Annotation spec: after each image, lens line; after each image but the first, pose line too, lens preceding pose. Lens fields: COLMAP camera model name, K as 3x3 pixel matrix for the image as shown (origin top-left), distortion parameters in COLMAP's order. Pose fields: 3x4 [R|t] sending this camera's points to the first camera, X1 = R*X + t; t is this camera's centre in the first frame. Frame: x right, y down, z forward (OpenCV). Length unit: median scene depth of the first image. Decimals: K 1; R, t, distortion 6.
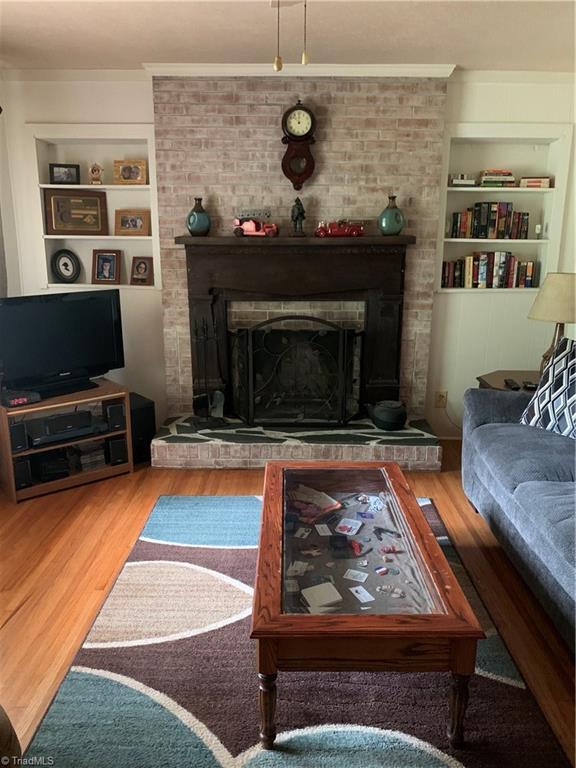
lens RADIAL K [[582.9, 0, 289.5], [0, 582.9, 379.3], [0, 0, 1]] dist [0.015781, -0.028373]
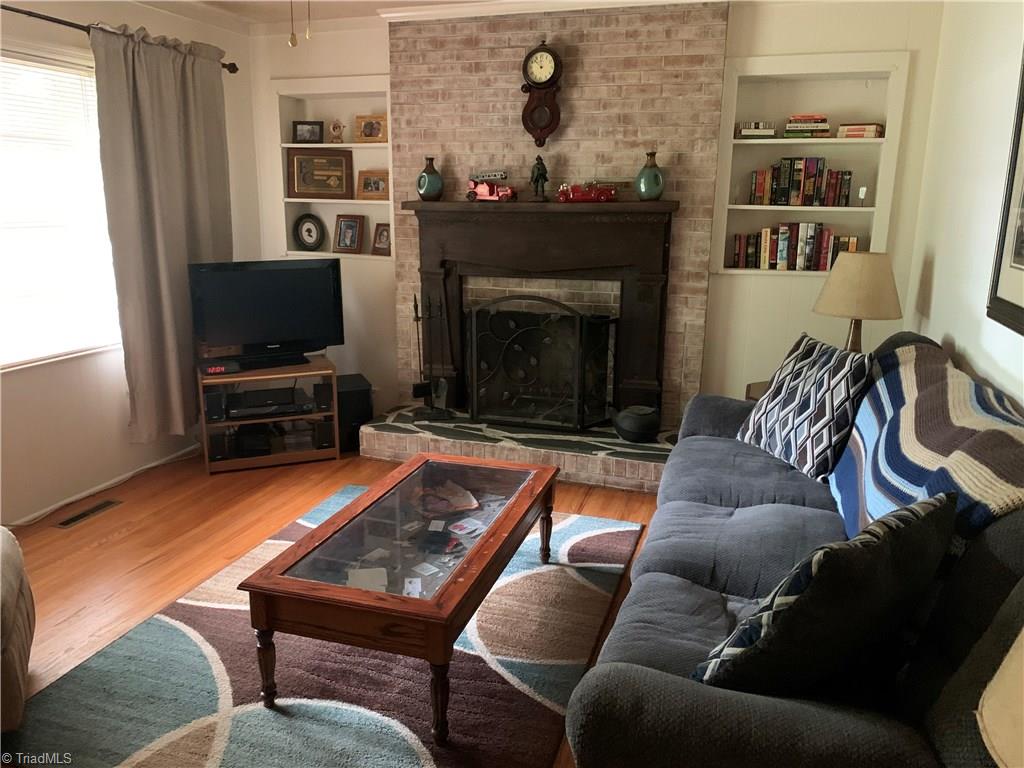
lens RADIAL K [[777.1, 0, 514.2], [0, 777.1, 387.7], [0, 0, 1]] dist [0.015781, -0.028373]
pose [[0.954405, 0.074602, -0.289042, 0.327833], [-0.074598, 0.997153, 0.011044, 0.013504], [0.289043, 0.011022, 0.957253, -0.082189]]
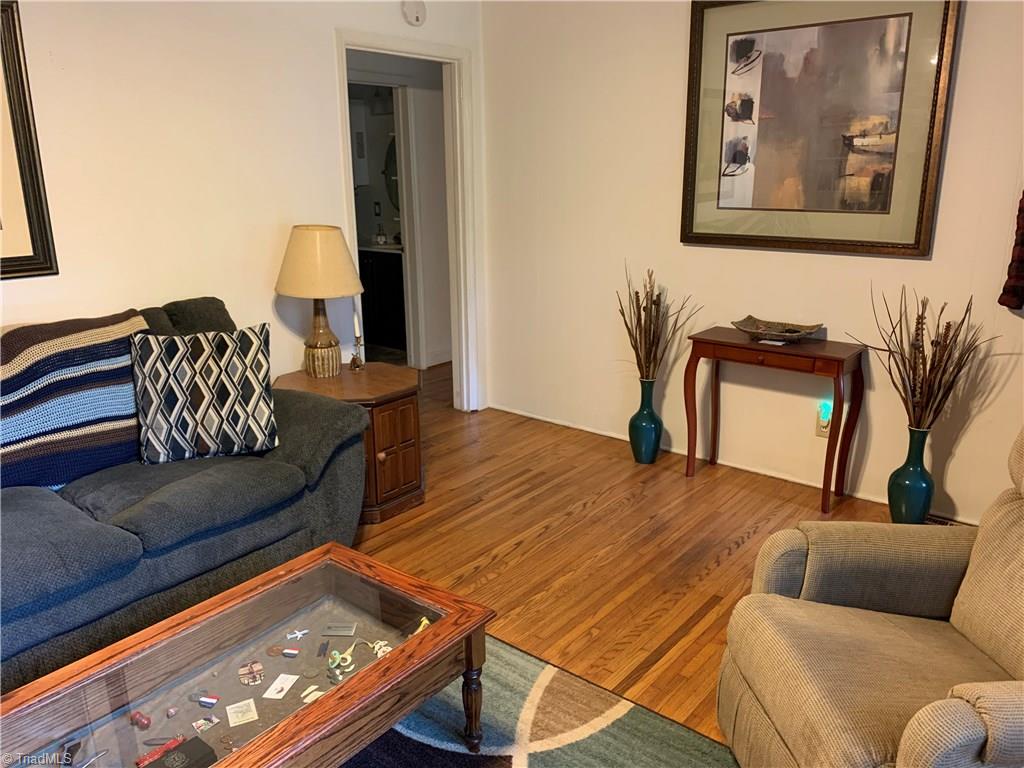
lens RADIAL K [[777.1, 0, 508.9], [0, 777.1, 383.6], [0, 0, 1]] dist [0.015781, -0.028373]
pose [[-0.778304, -0.170406, 0.604321, -0.326245], [0.149898, 0.884211, 0.442382, -0.185063], [-0.609732, 0.434894, -0.662641, 0.692736]]
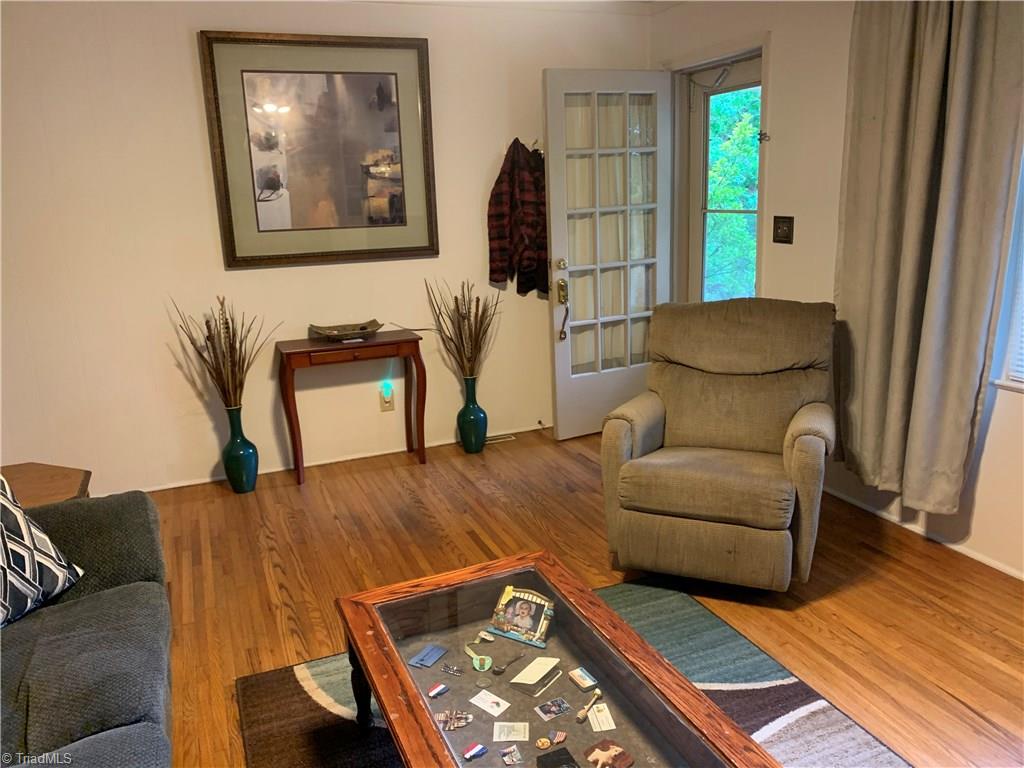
lens RADIAL K [[777.1, 0, 511.8], [0, 777.1, 381.1], [0, 0, 1]] dist [0.015781, -0.028373]
pose [[-0.918147, 0.117078, -0.378548, 0.216161], [-0.066072, 0.896738, 0.437601, -0.205438], [0.390692, 0.426794, -0.815602, 0.852757]]
